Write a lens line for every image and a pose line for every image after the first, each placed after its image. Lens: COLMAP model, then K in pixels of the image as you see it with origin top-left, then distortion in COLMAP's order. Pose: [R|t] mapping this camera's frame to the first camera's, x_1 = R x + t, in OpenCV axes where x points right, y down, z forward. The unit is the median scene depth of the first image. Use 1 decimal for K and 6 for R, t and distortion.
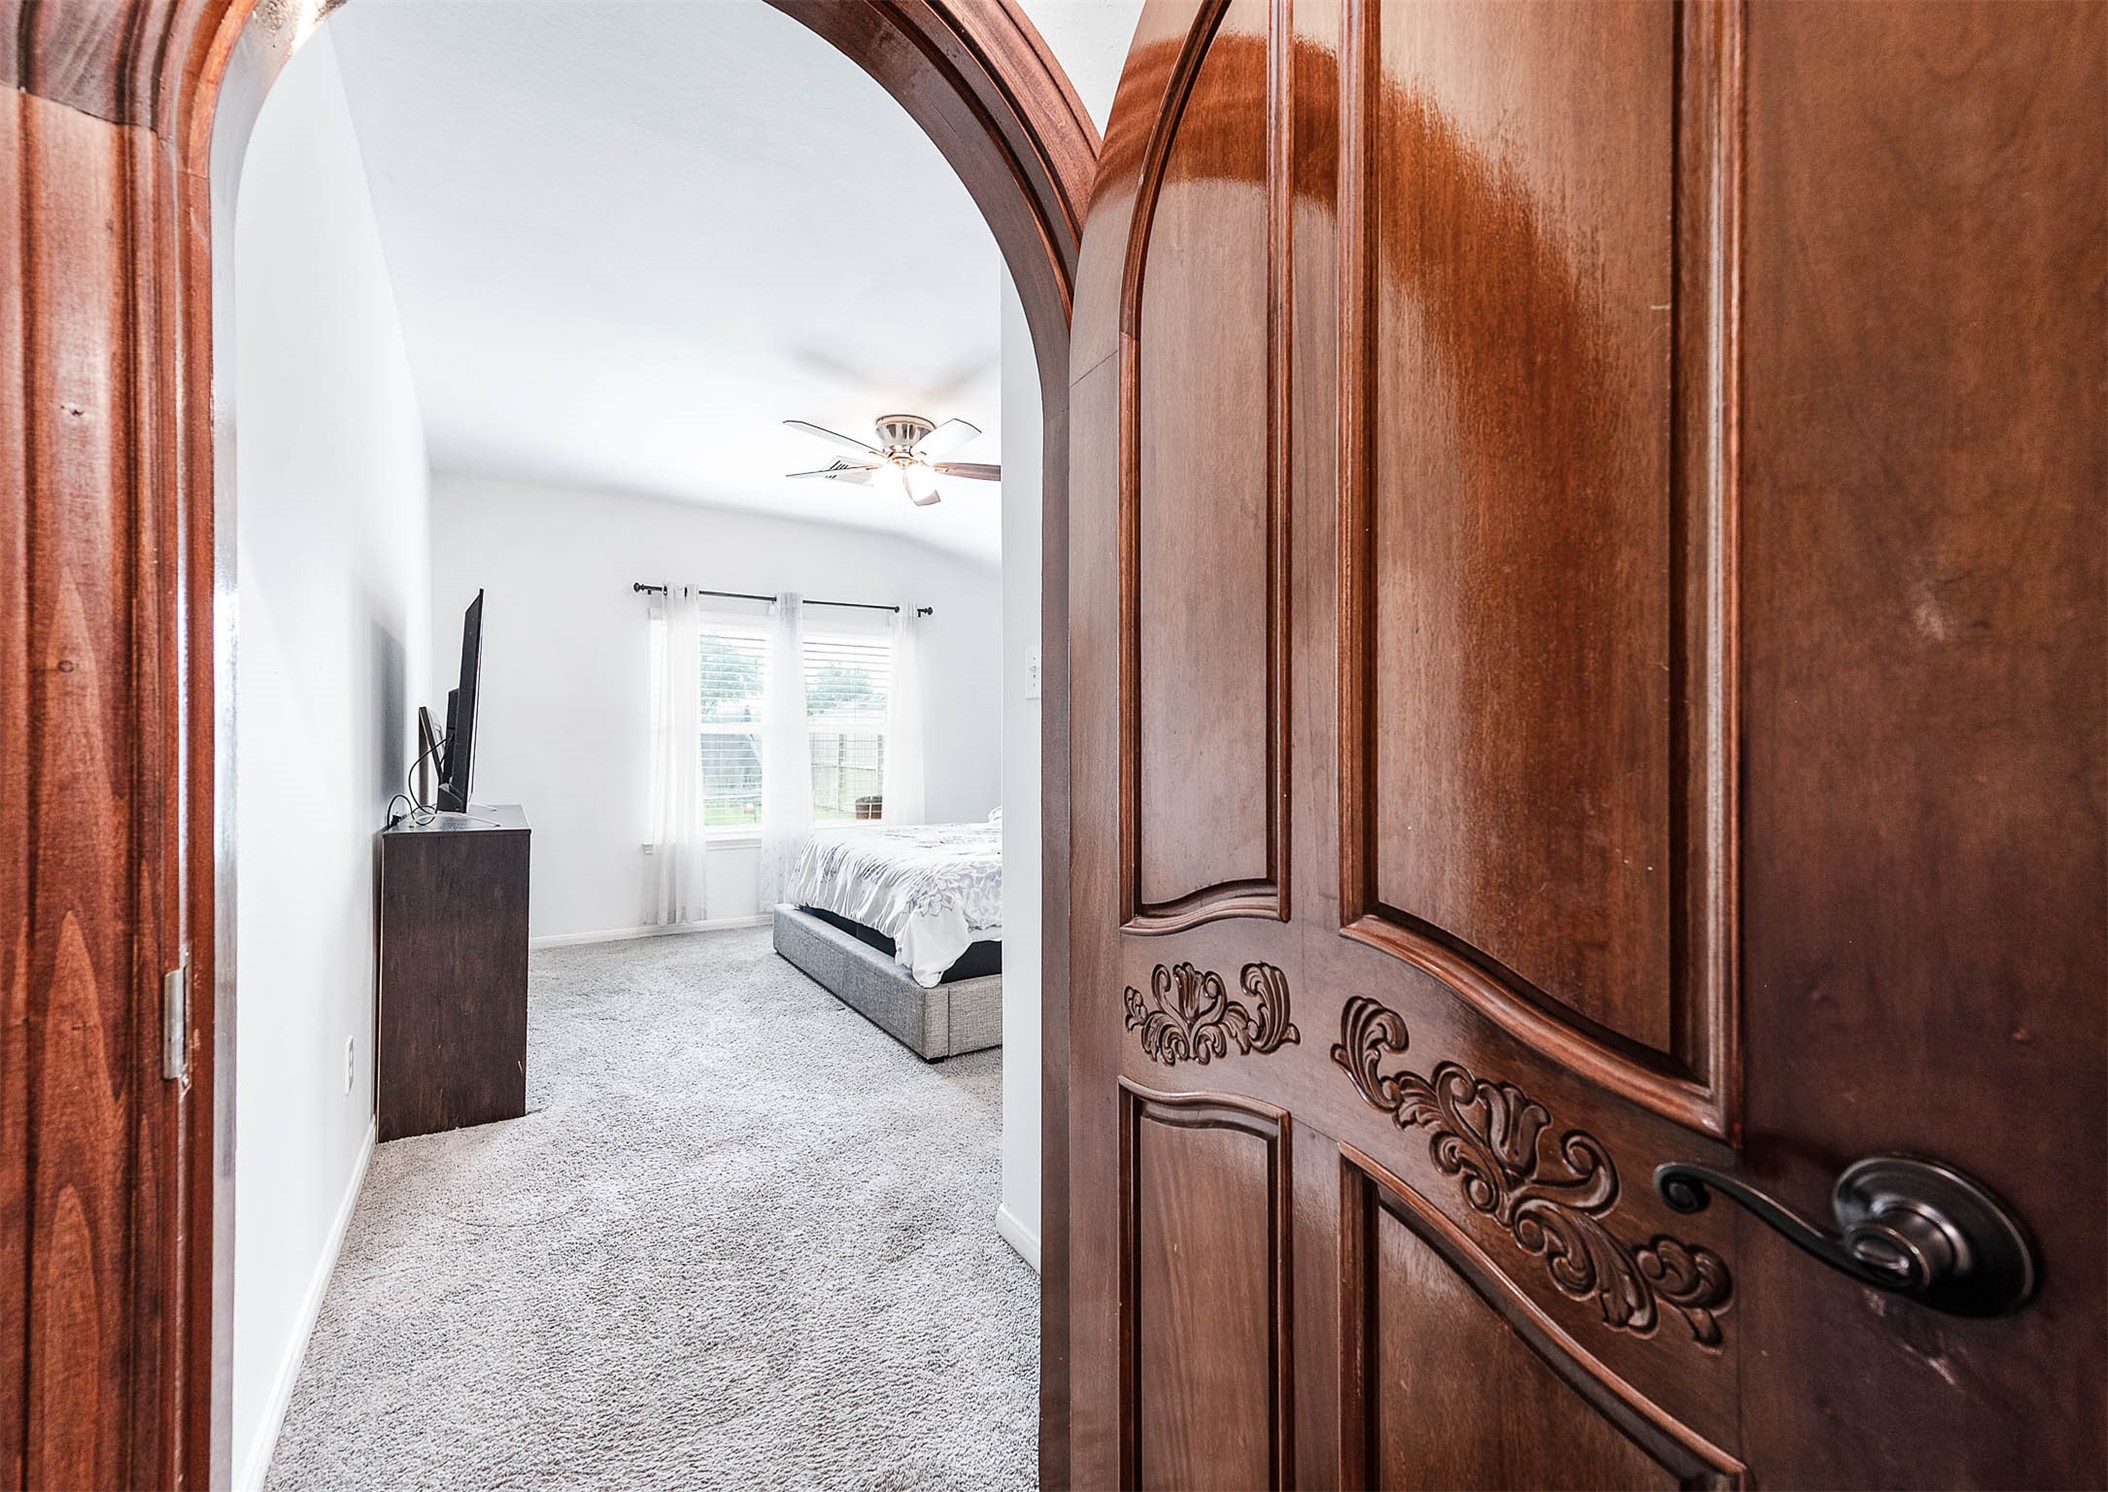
lens RADIAL K [[889.9, 0, 1050.9], [0, 889.9, 752.4], [0, 0, 1]] dist [0.000877, 0.000075]
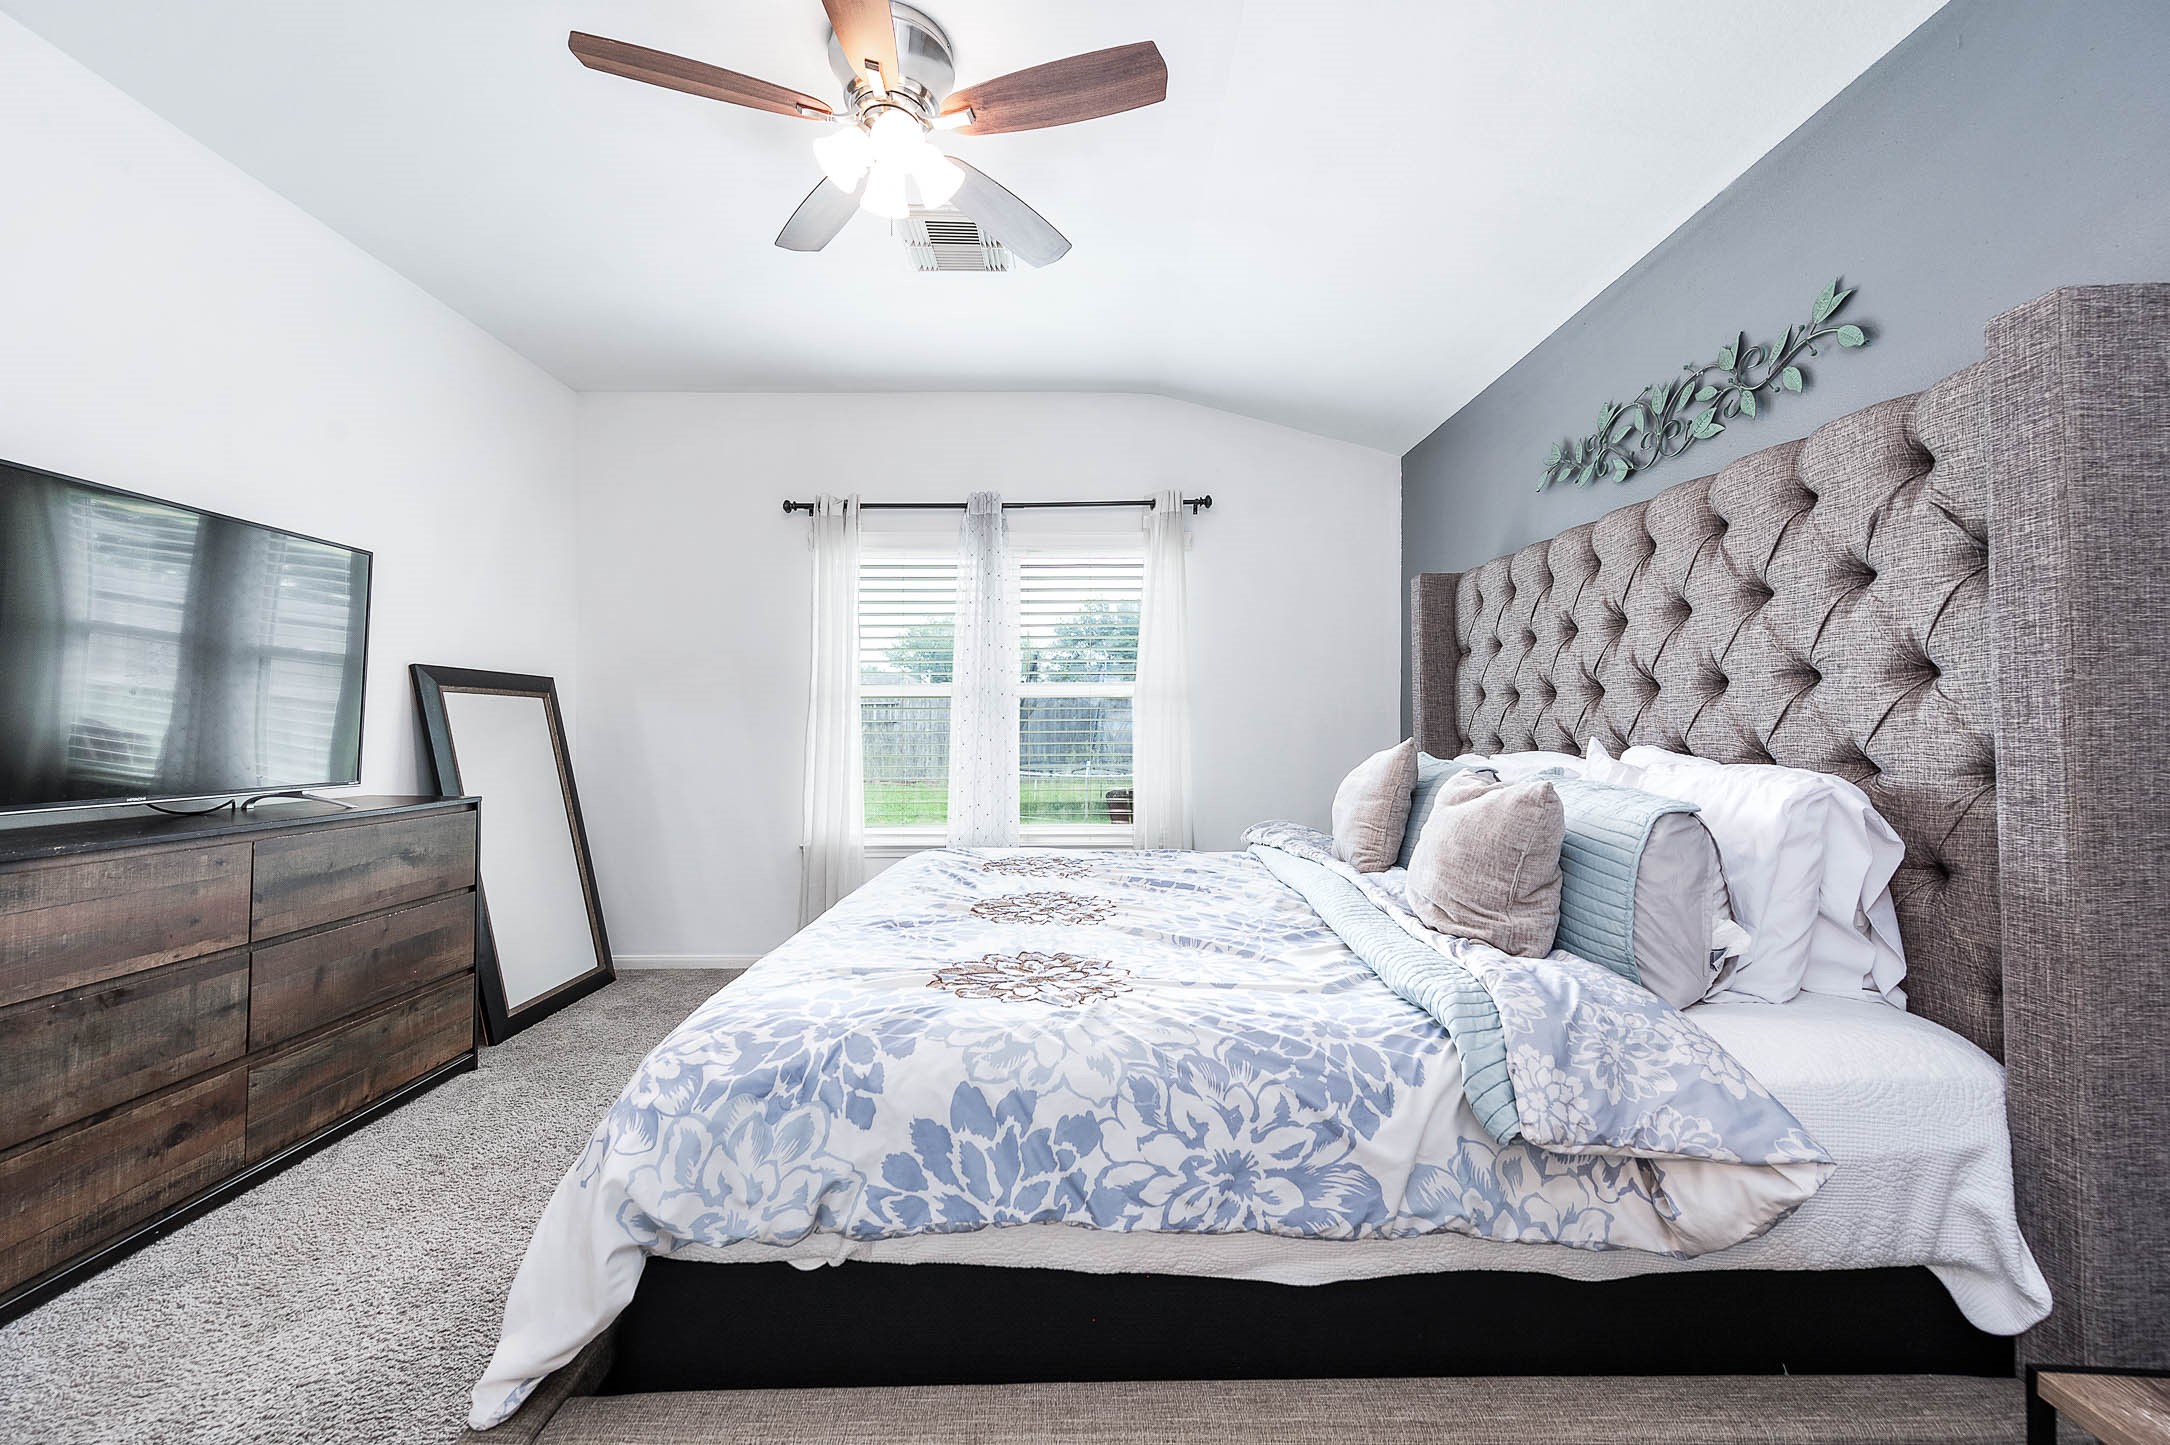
lens RADIAL K [[857.5, 0, 1078.5], [0, 857.5, 723.4], [0, 0, 1]] dist [0.009232, -0.000315]
pose [[0.846415, -0.003744, -0.532511, 0.155024], [0.002429, 0.999992, -0.003170, 0.002718], [0.532519, 0.001390, 0.846417, 0.586193]]
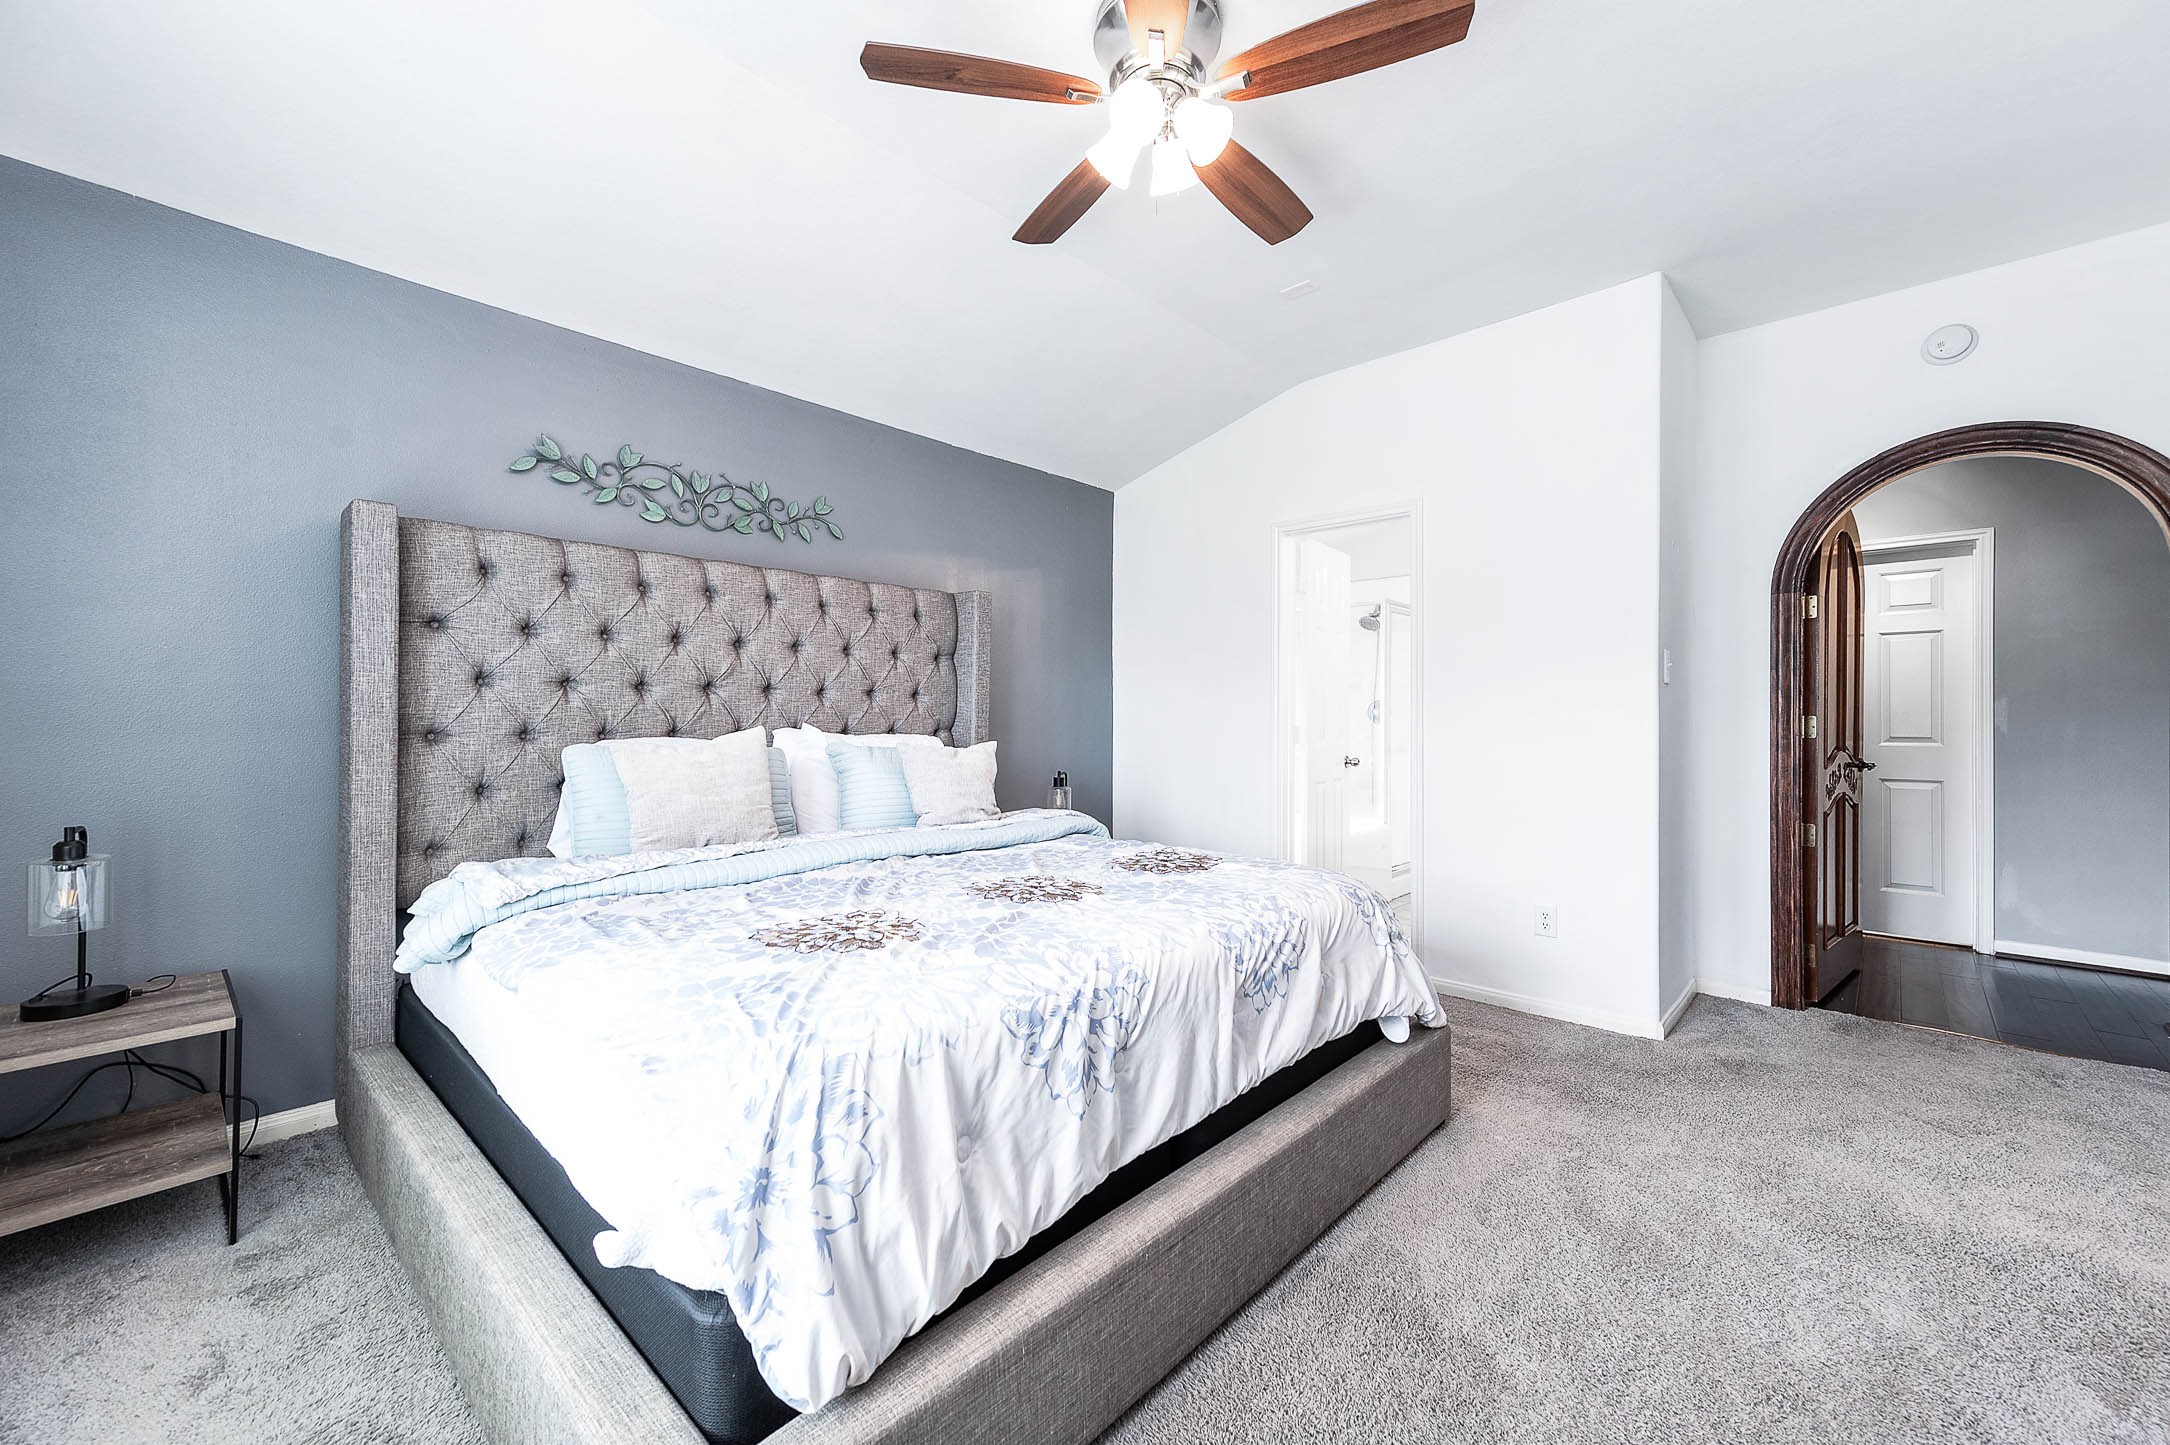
lens RADIAL K [[857.5, 0, 1077.8], [0, 857.5, 709.6], [0, 0, 1]] dist [0.009232, -0.000315]
pose [[-0.253766, 0.001517, 0.967264, -0.536954], [-0.007686, 0.999964, -0.003585, -0.000096], [-0.967235, -0.008345, -0.253745, 1.037484]]
